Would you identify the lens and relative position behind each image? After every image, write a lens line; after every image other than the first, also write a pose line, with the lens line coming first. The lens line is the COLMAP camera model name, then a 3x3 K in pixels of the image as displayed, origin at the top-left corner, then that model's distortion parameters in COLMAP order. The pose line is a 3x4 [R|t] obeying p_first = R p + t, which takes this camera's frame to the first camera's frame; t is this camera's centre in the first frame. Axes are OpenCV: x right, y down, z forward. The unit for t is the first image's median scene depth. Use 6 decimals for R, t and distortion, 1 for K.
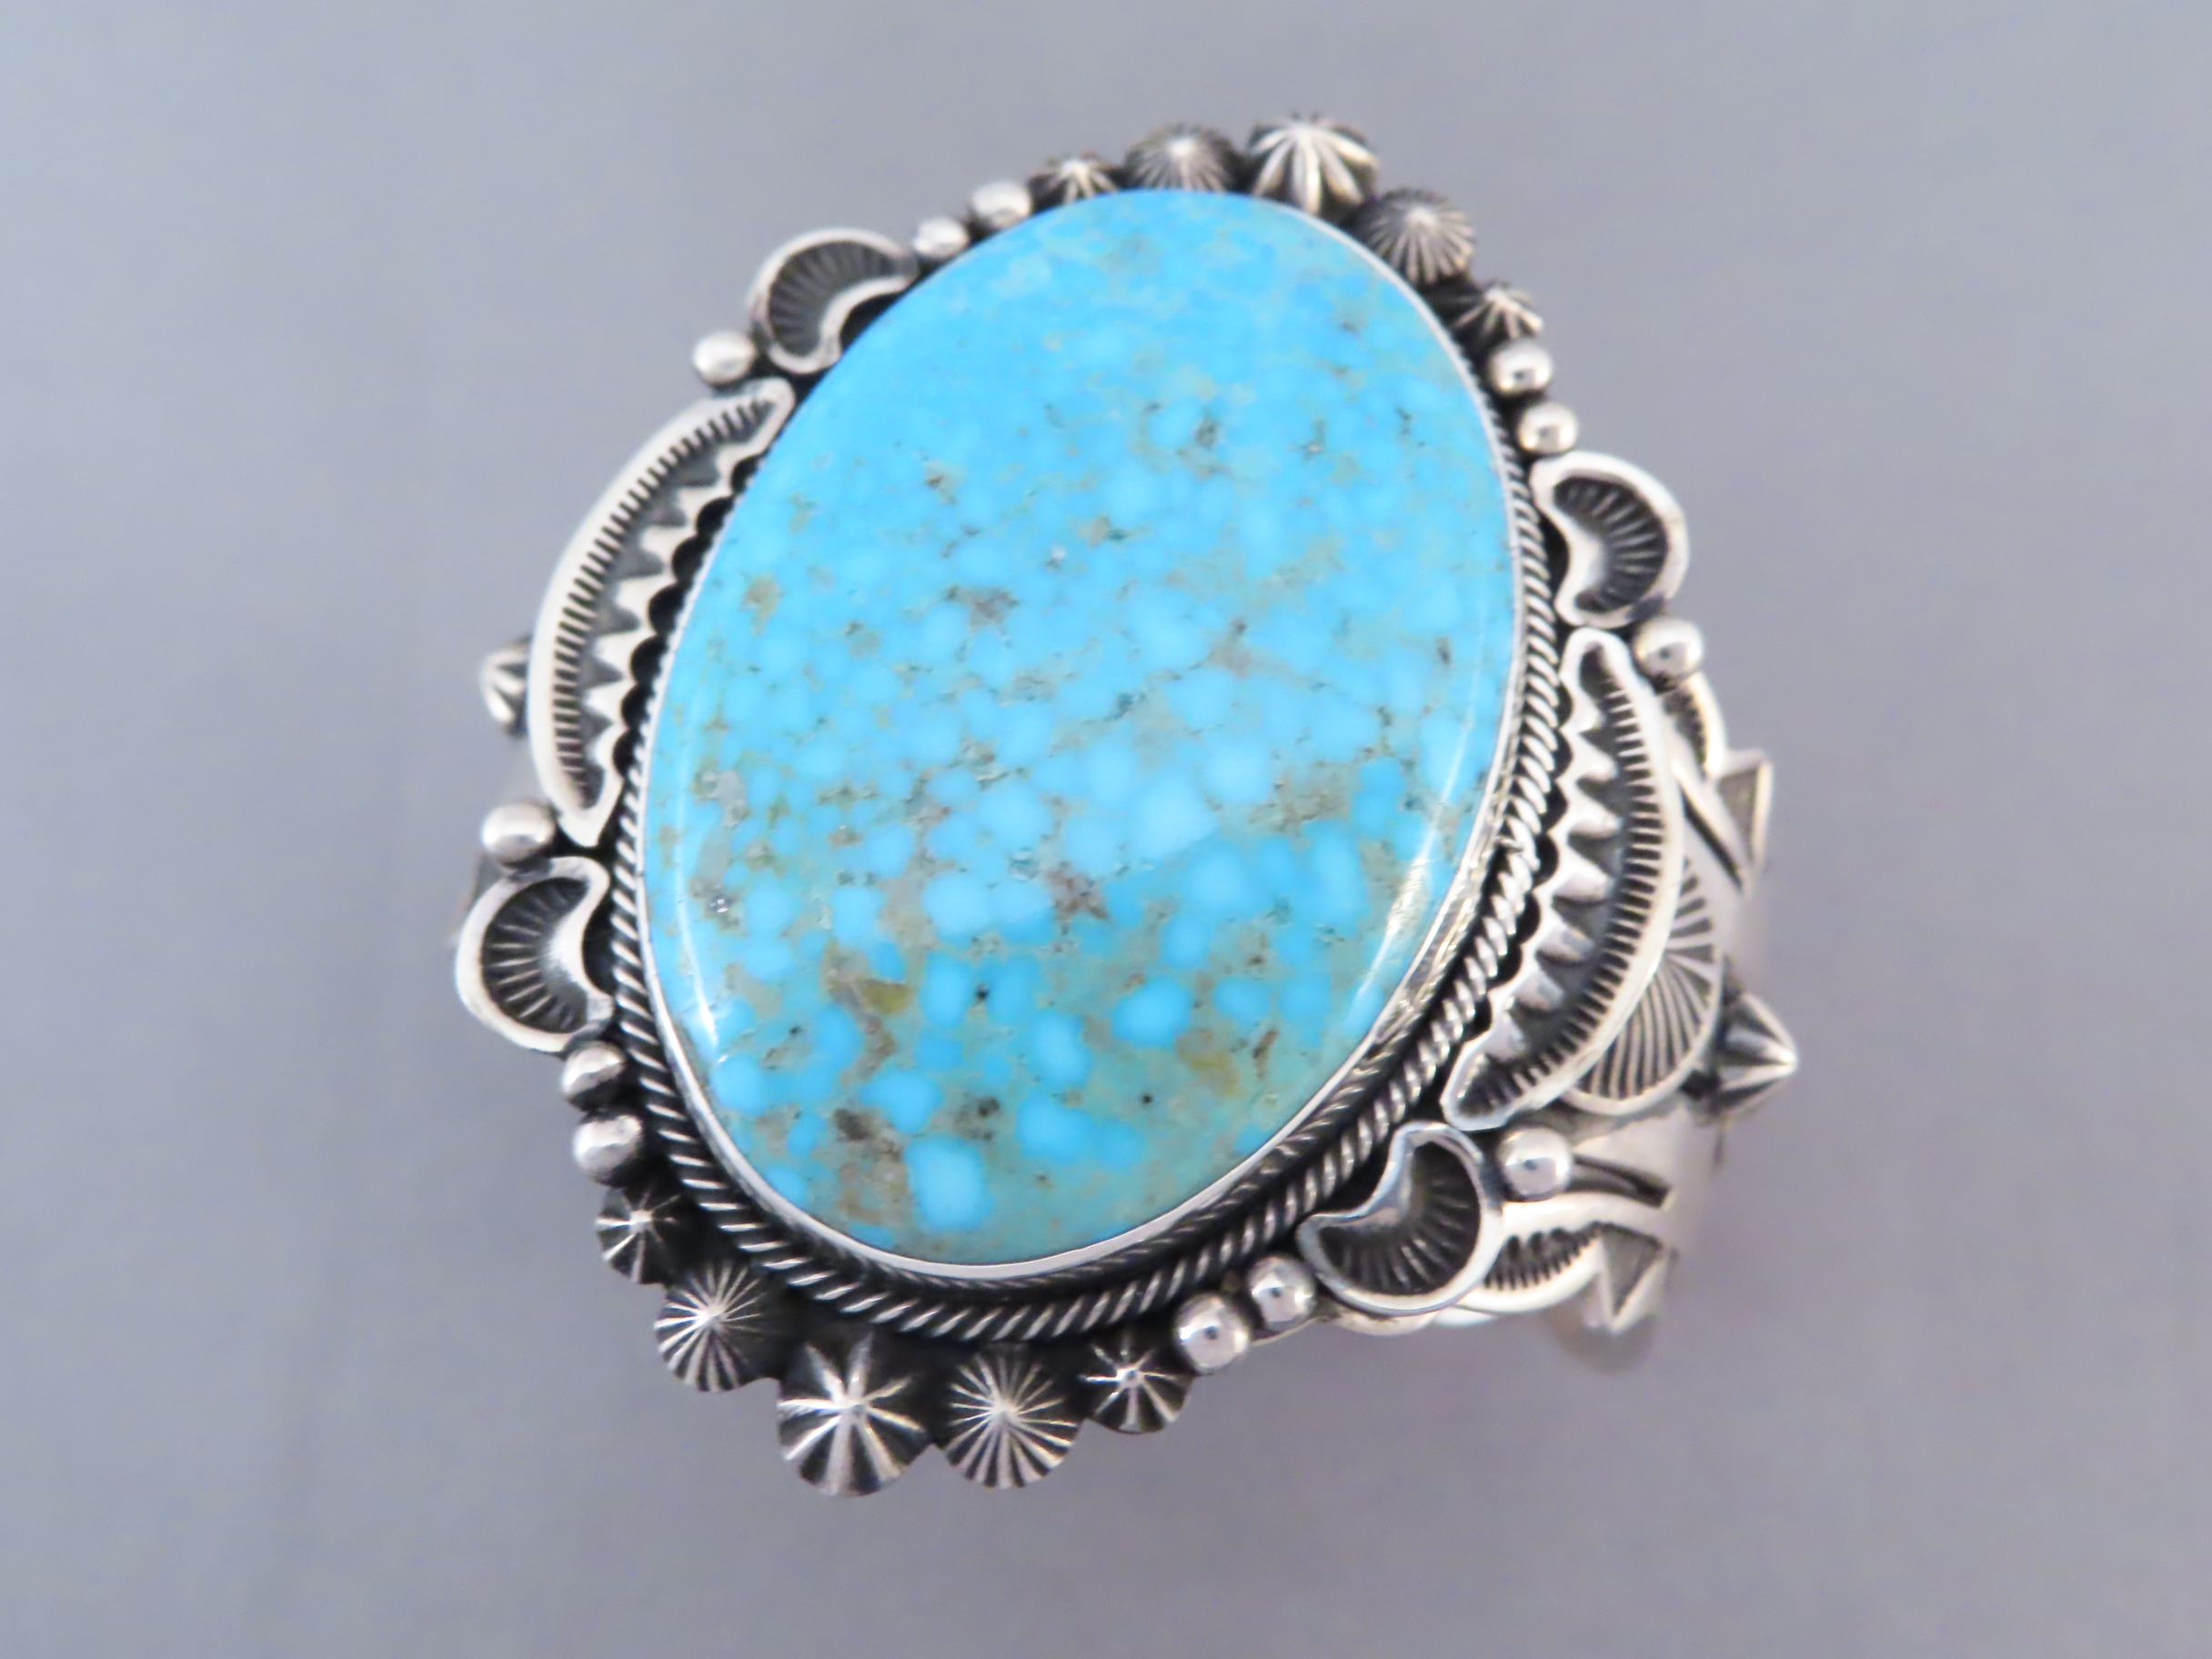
lens RADIAL K [[2231.2, 0, 1070.6], [0, 2231.2, 826.5], [0, 0, 1]] dist [-0.063404, 0.002350]
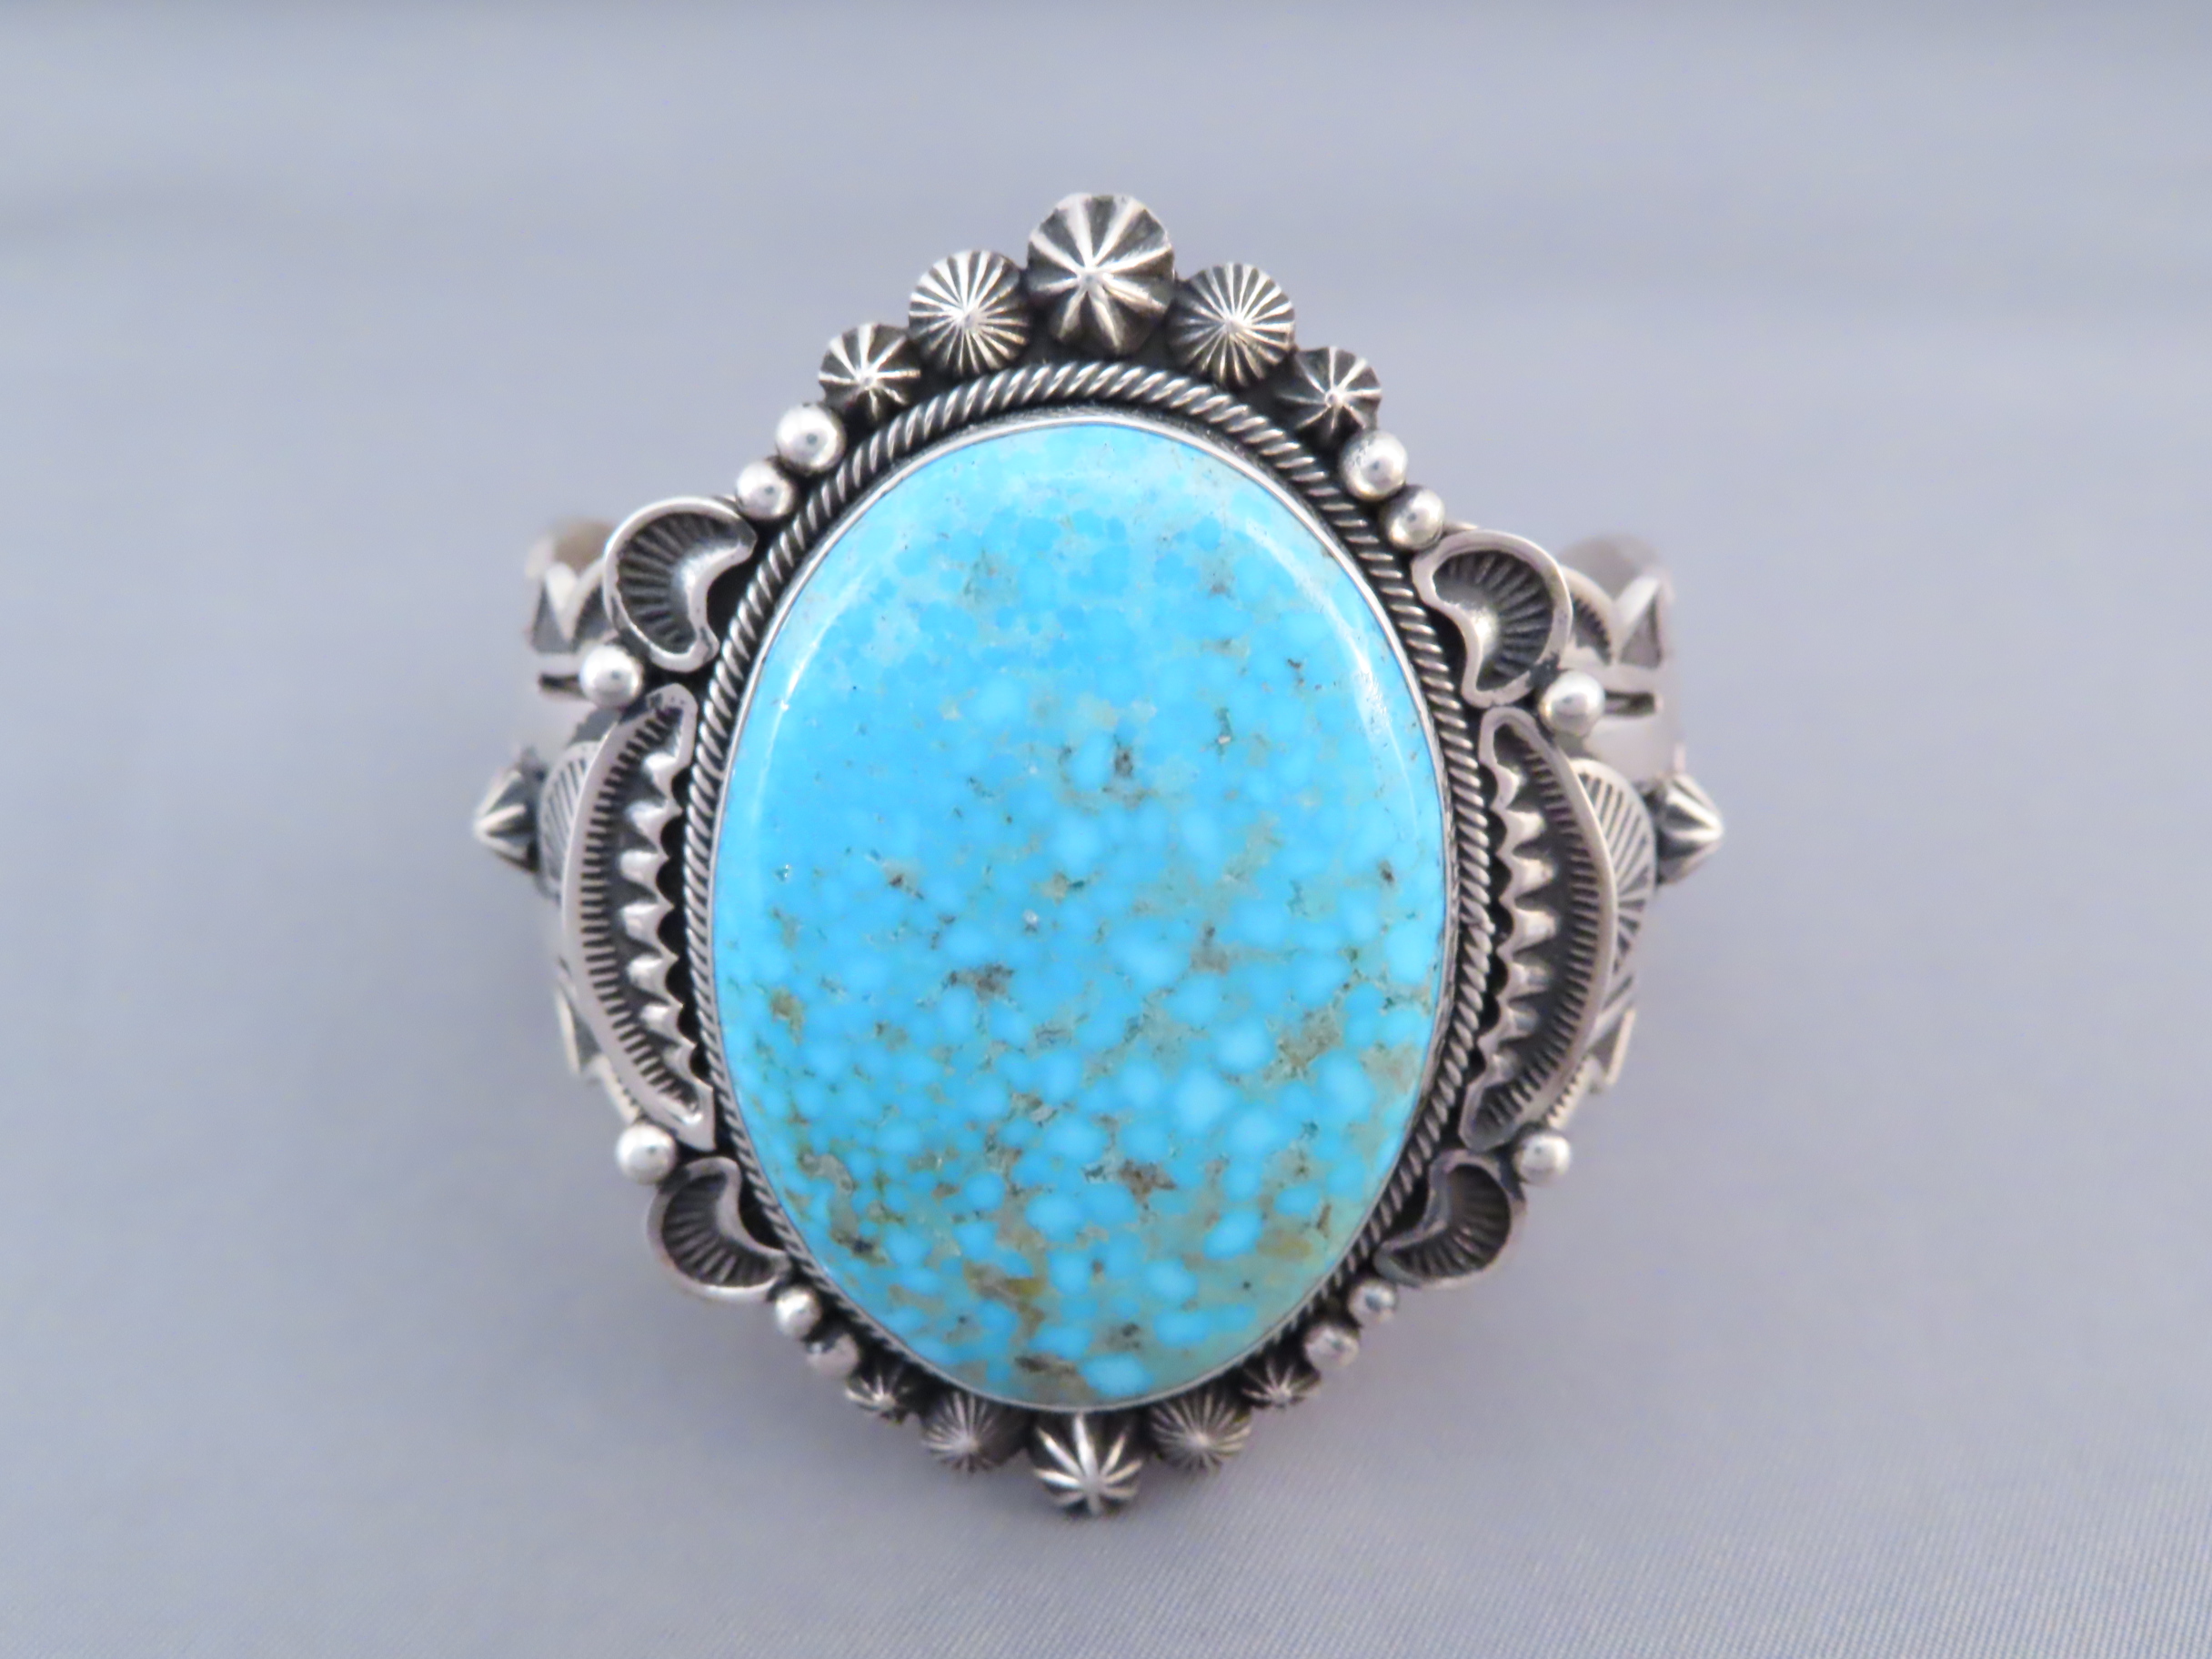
lens RADIAL K [[2231.2, 0, 1070.6], [0, 2231.2, 826.5], [0, 0, 1]] dist [-0.063404, 0.002350]
pose [[0.946451, -0.315151, -0.070078, 0.103415], [0.293577, 0.749808, 0.592959, -0.798269], [-0.134326, -0.581780, 0.802178, 0.143170]]
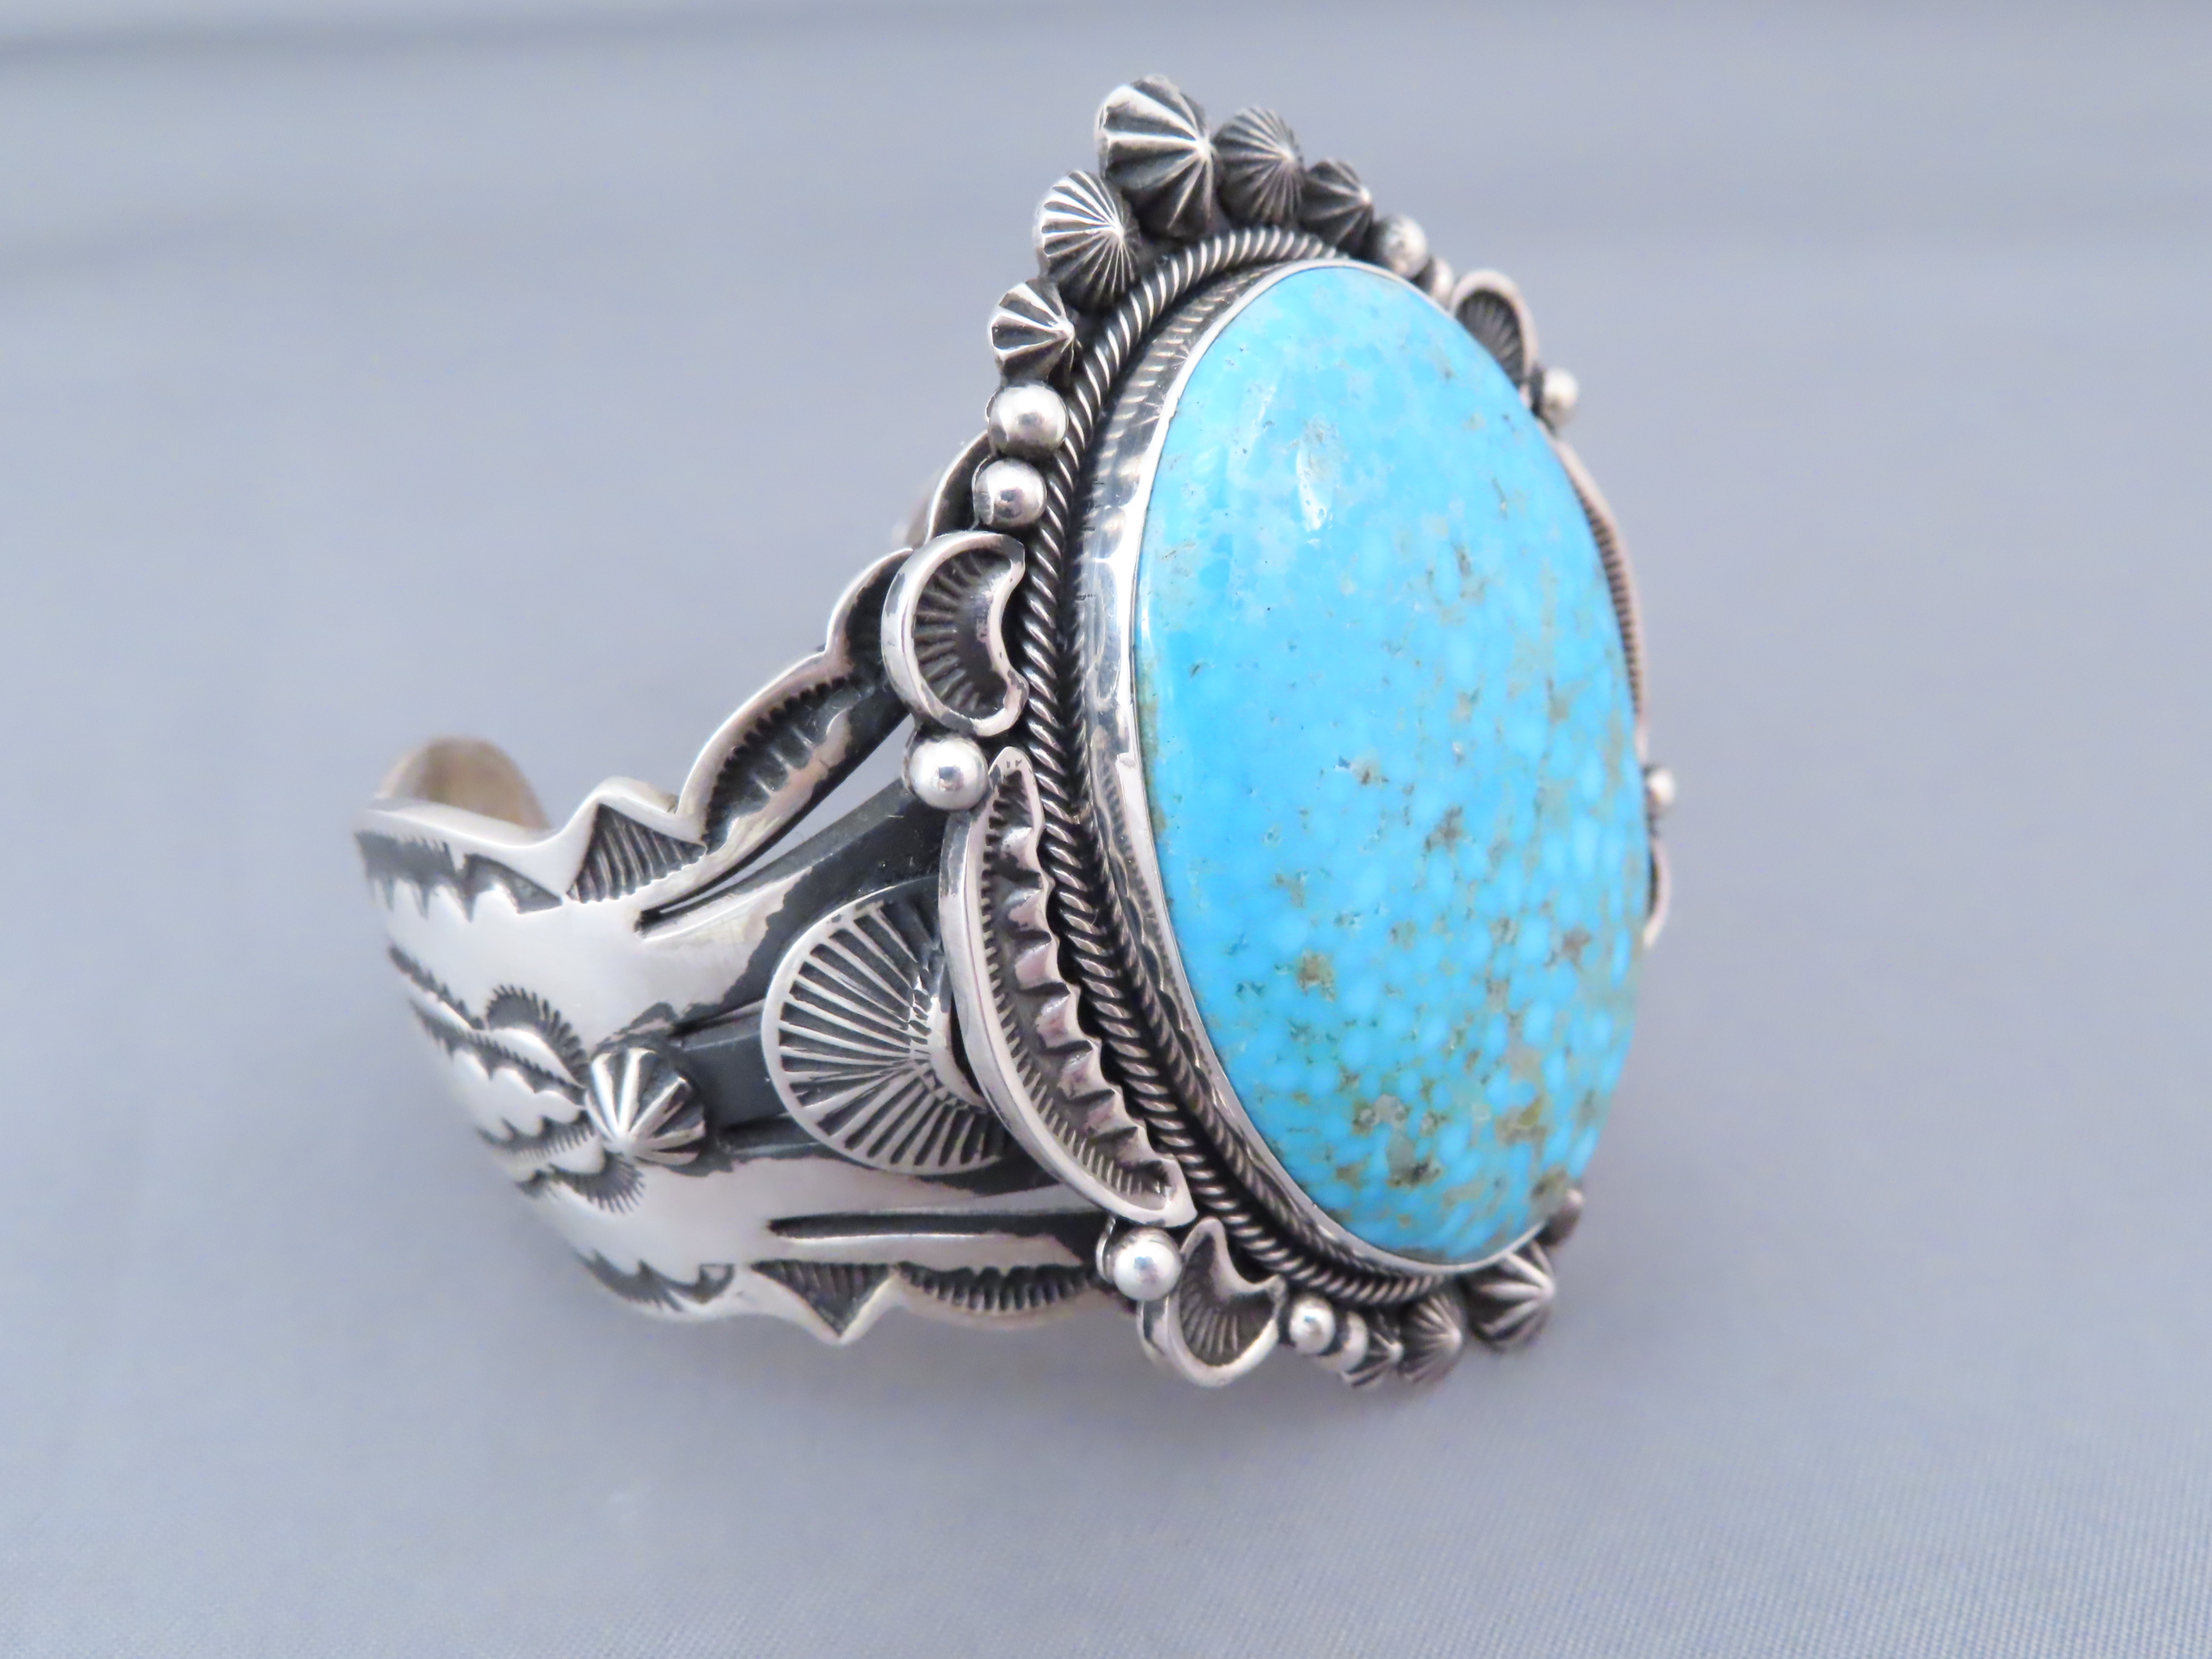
lens RADIAL K [[2095.2, 0, 1104.0], [0, 2095.2, 805.9], [0, 0, 1]] dist [0.007618, 0.002604]
pose [[0.493444, -0.731363, 0.470766, -0.594313], [0.248149, 0.637130, 0.729717, -0.895433], [-0.833627, -0.243254, 0.495876, 0.625149]]
